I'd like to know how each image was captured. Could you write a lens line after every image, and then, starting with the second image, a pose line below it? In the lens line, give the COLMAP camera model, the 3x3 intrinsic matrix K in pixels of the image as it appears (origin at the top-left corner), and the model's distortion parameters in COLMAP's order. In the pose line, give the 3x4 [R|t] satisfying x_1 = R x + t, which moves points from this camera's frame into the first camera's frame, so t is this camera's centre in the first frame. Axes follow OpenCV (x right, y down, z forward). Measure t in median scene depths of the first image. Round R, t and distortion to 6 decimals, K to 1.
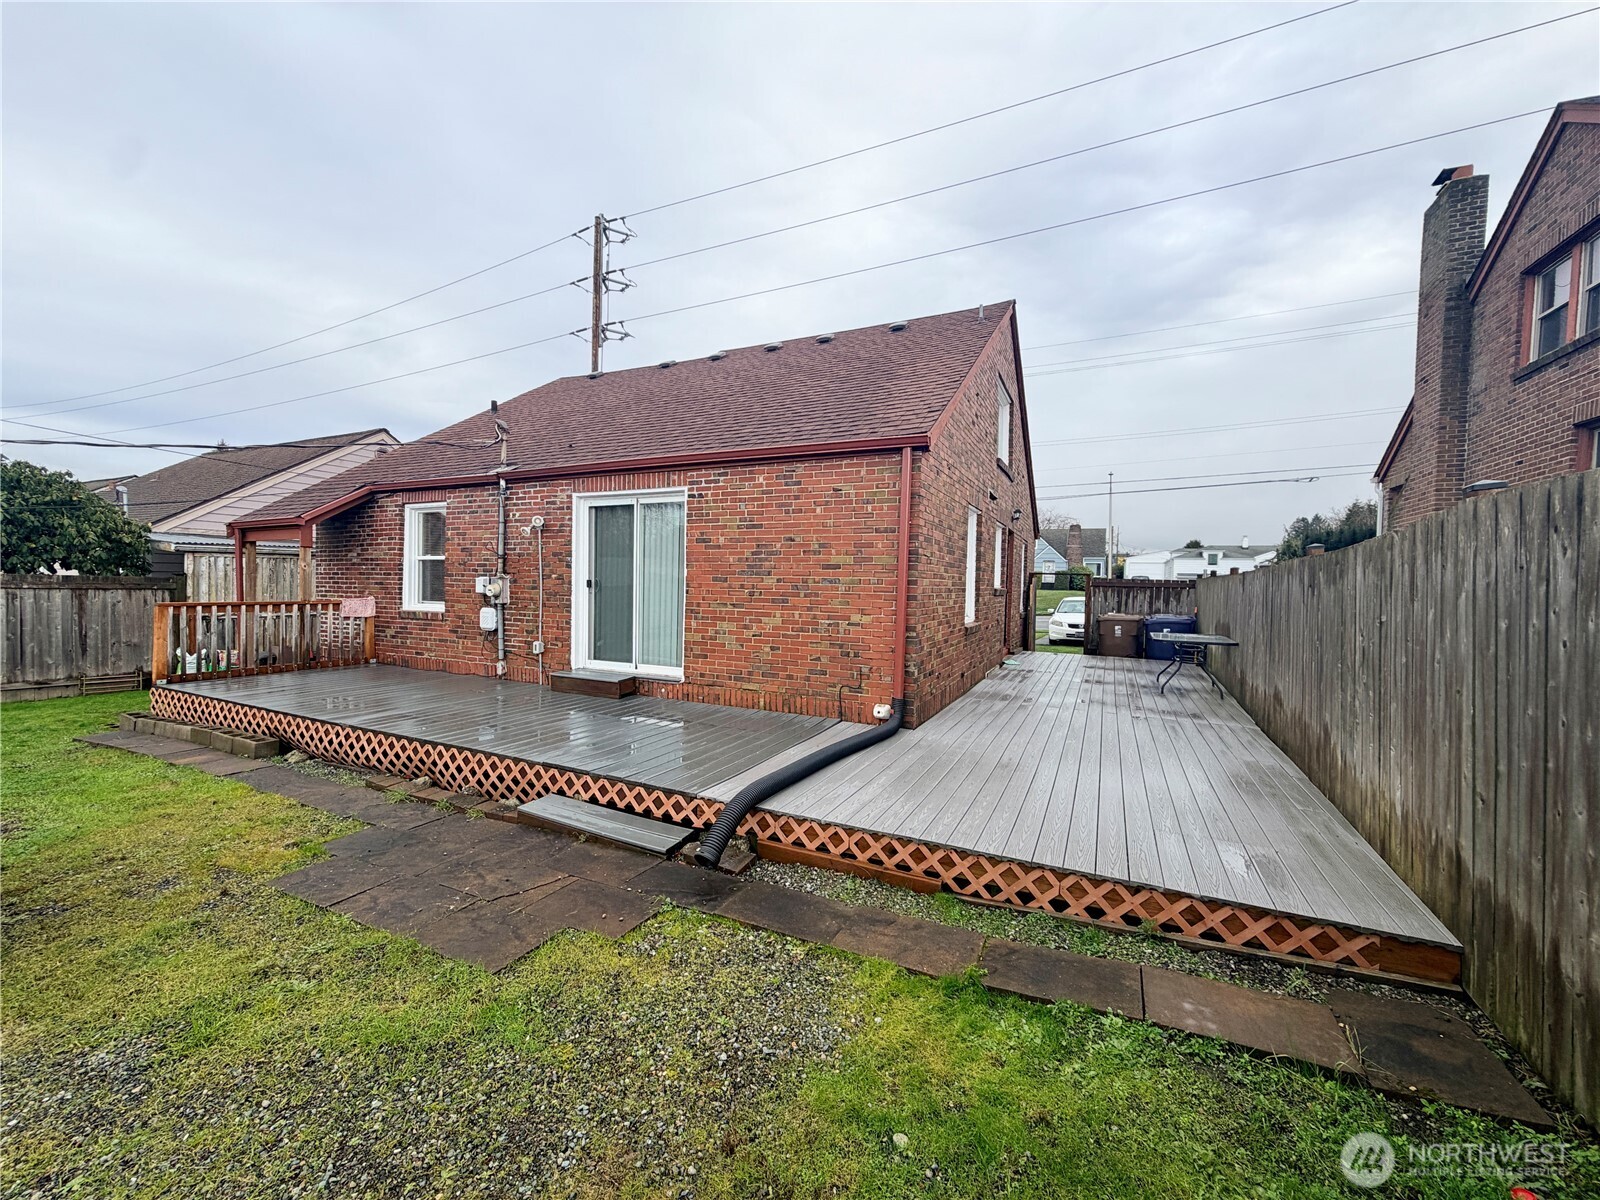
lens RADIAL K [[659.2, 0, 791.1], [0, 659.2, 599.1], [0, 0, 1]] dist [0.000036, -0.000033]
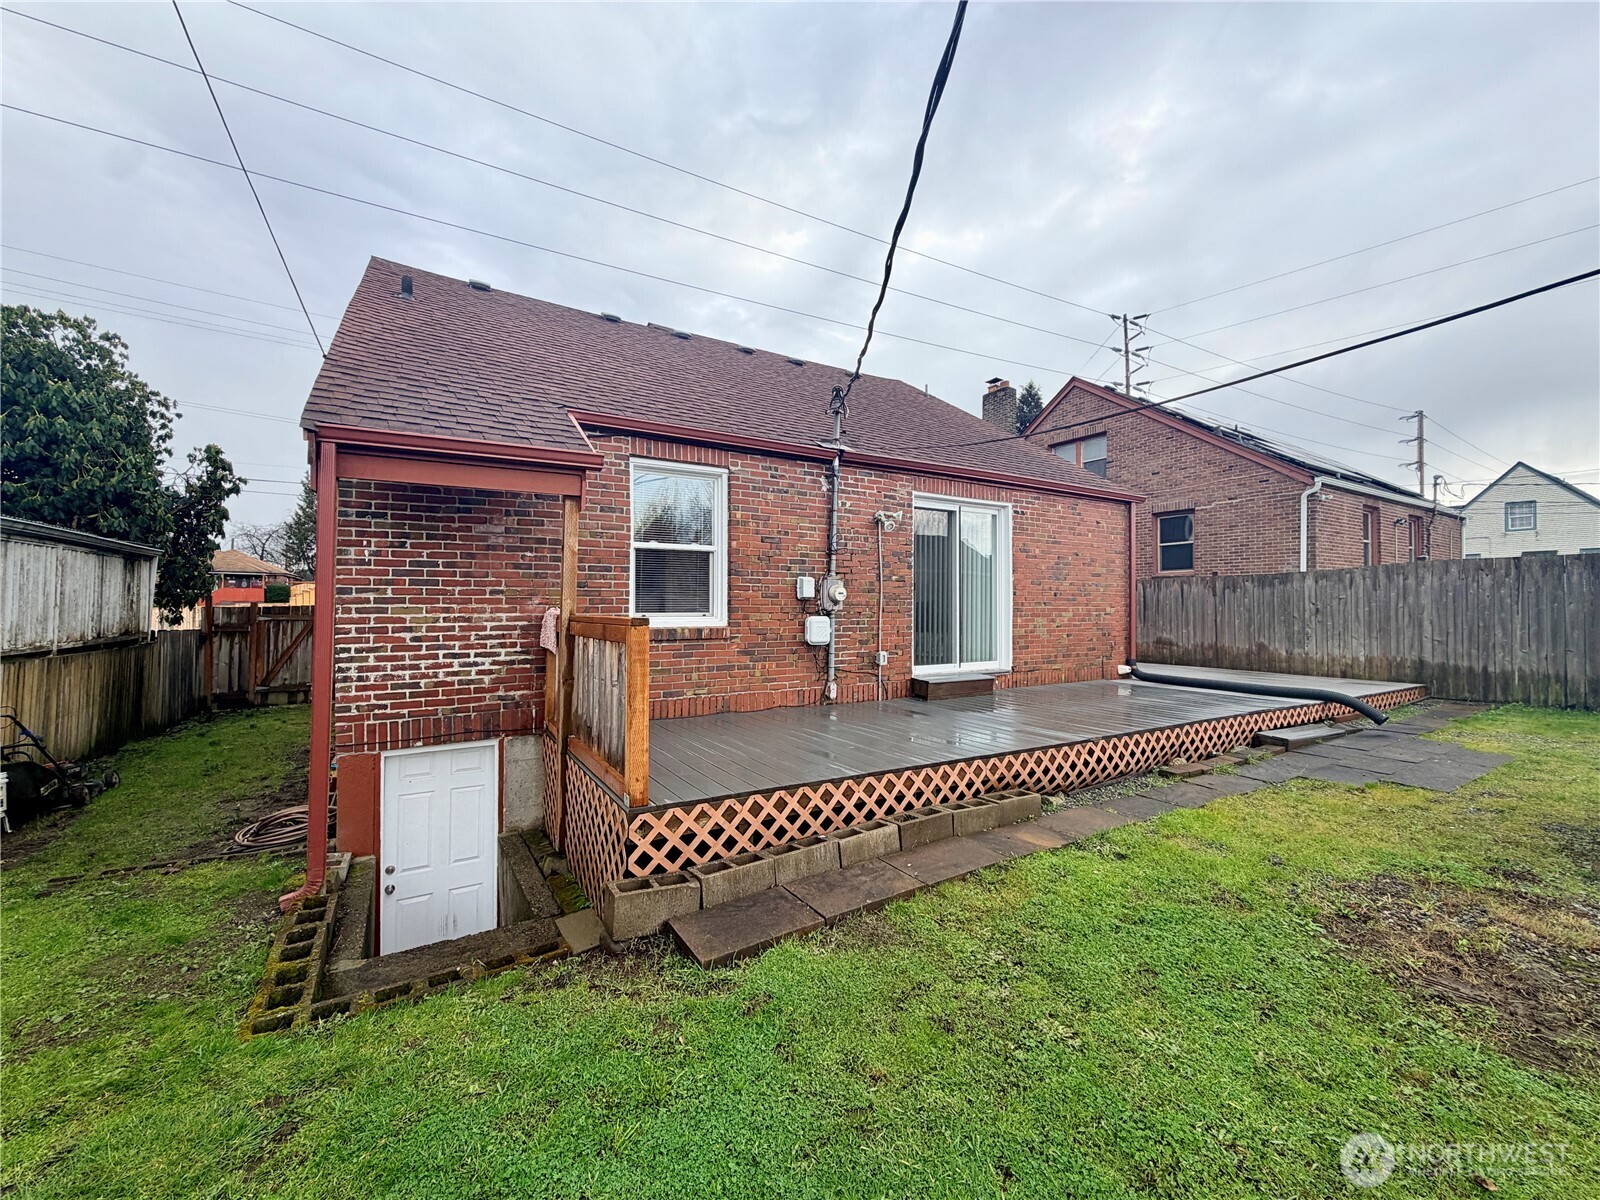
lens RADIAL K [[636.4, 0, 781.6], [0, 636.4, 598.2], [0, 0, 1]] dist [0.000364, 0.000081]
pose [[0.542347, -0.009805, 0.840097, -1.105078], [0.021806, 0.999759, -0.002408, -0.007644], [-0.839872, 0.019626, 0.542430, 0.612109]]
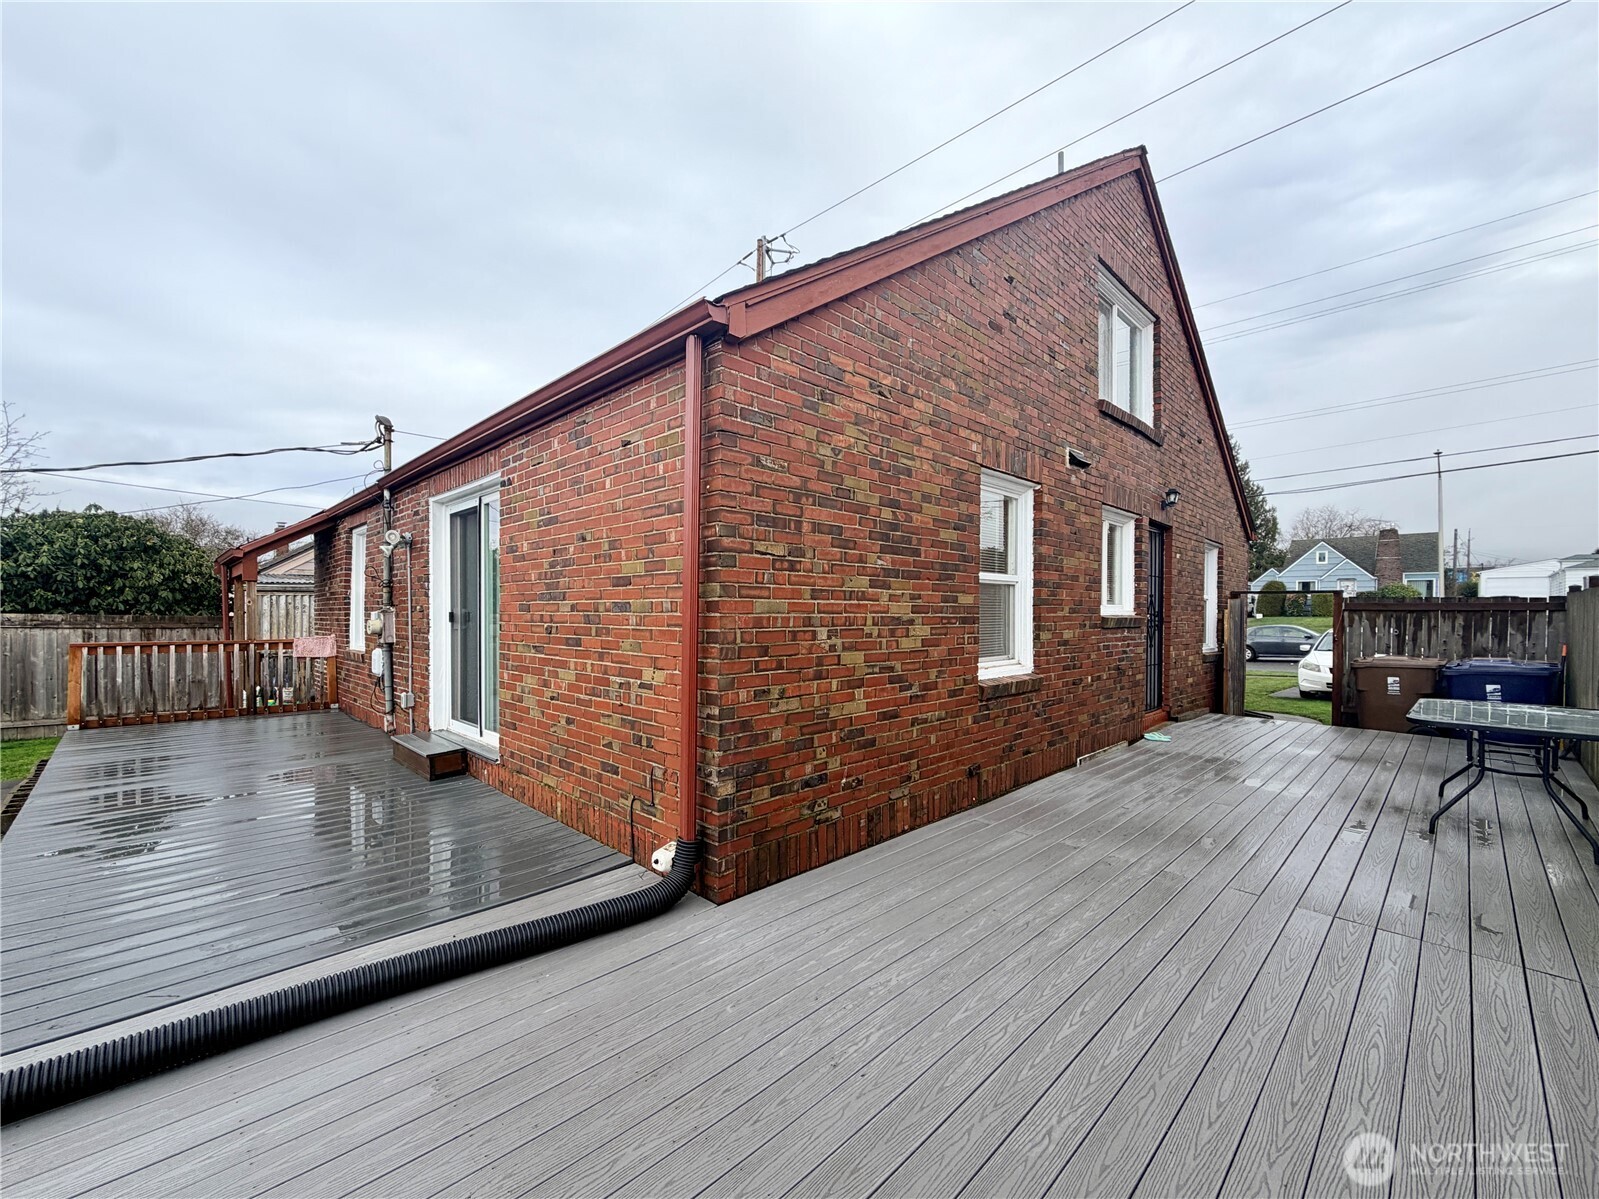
lens RADIAL K [[673.5, 0, 779.1], [0, 673.5, 619.7], [0, 0, 1]] dist [0.000333, -0.000279]
pose [[0.941054, -0.011590, -0.338058, 0.282213], [0.005727, 0.999815, -0.018336, -0.004053], [0.338208, 0.015319, 0.940947, 0.376931]]
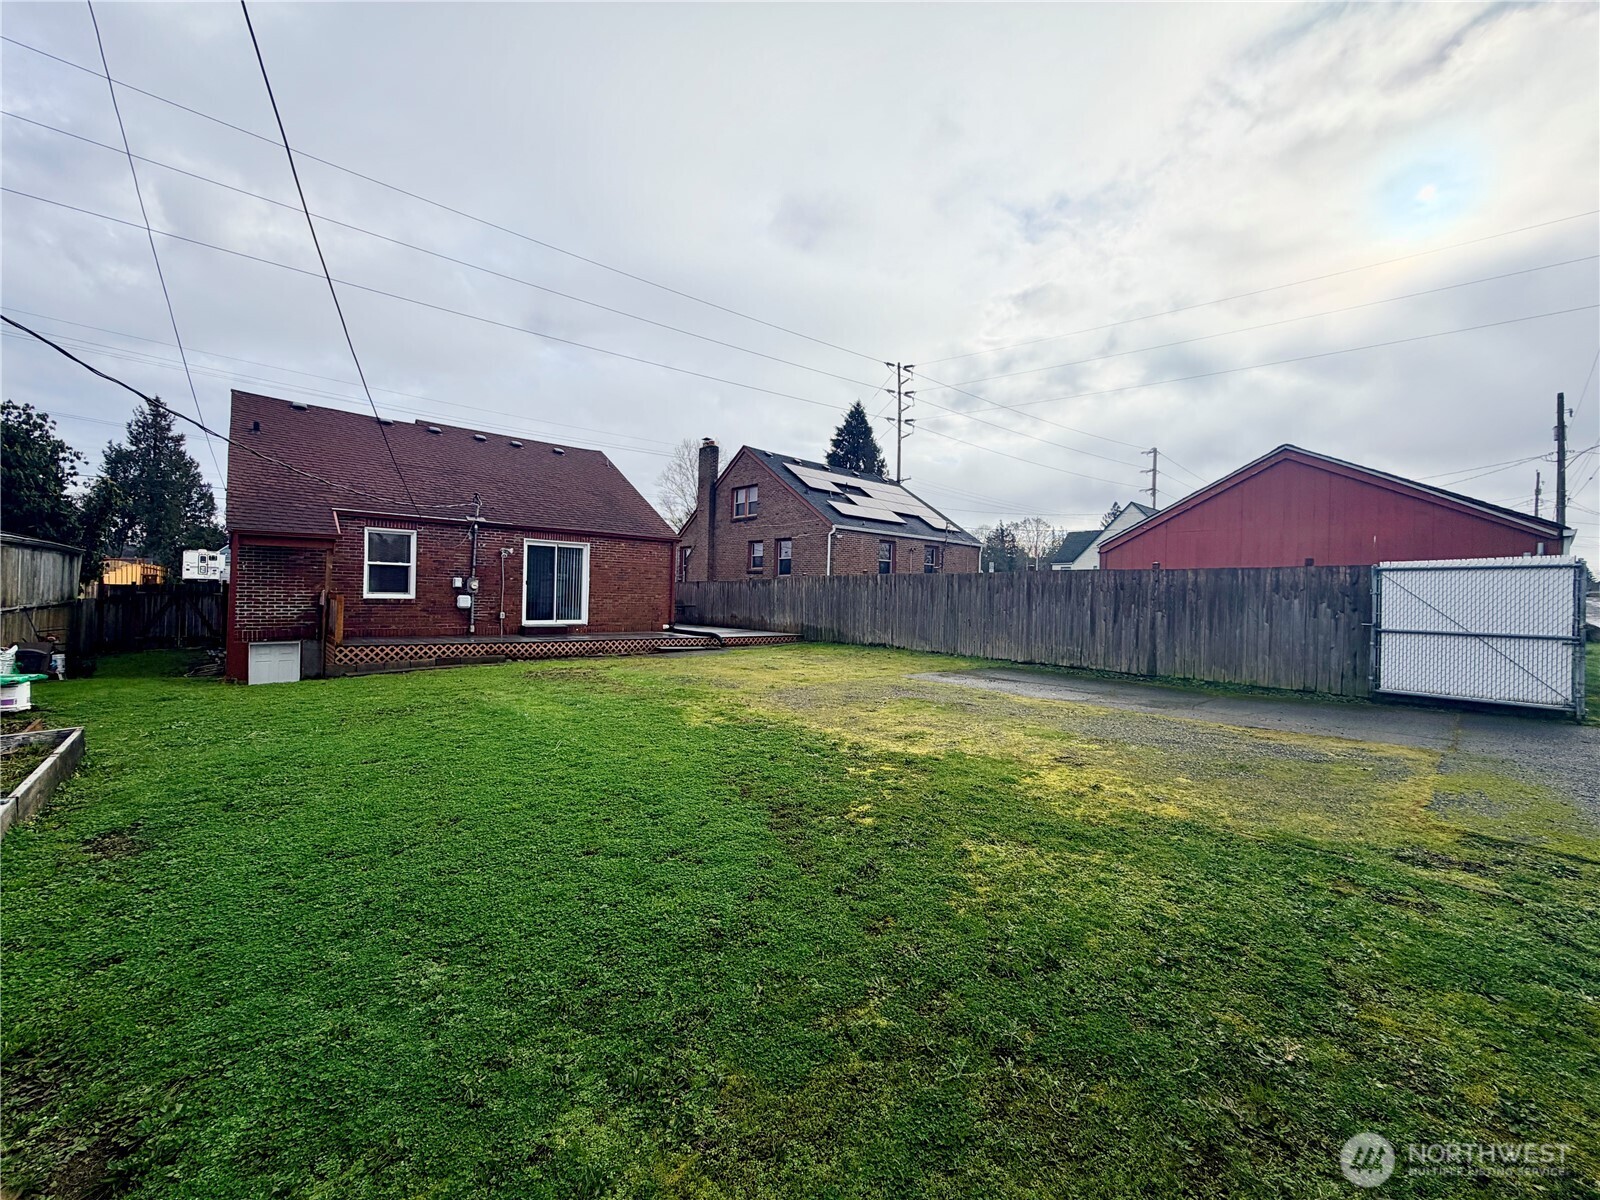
lens RADIAL K [[649.4, 0, 794.2], [0, 649.4, 600.2], [0, 0, 1]] dist [-0.001185, -0.000413]
pose [[0.372594, -0.018760, 0.927805, -1.725728], [-0.000142, 0.999794, 0.020272, -0.009645], [-0.927994, -0.007685, 0.372515, -0.474784]]
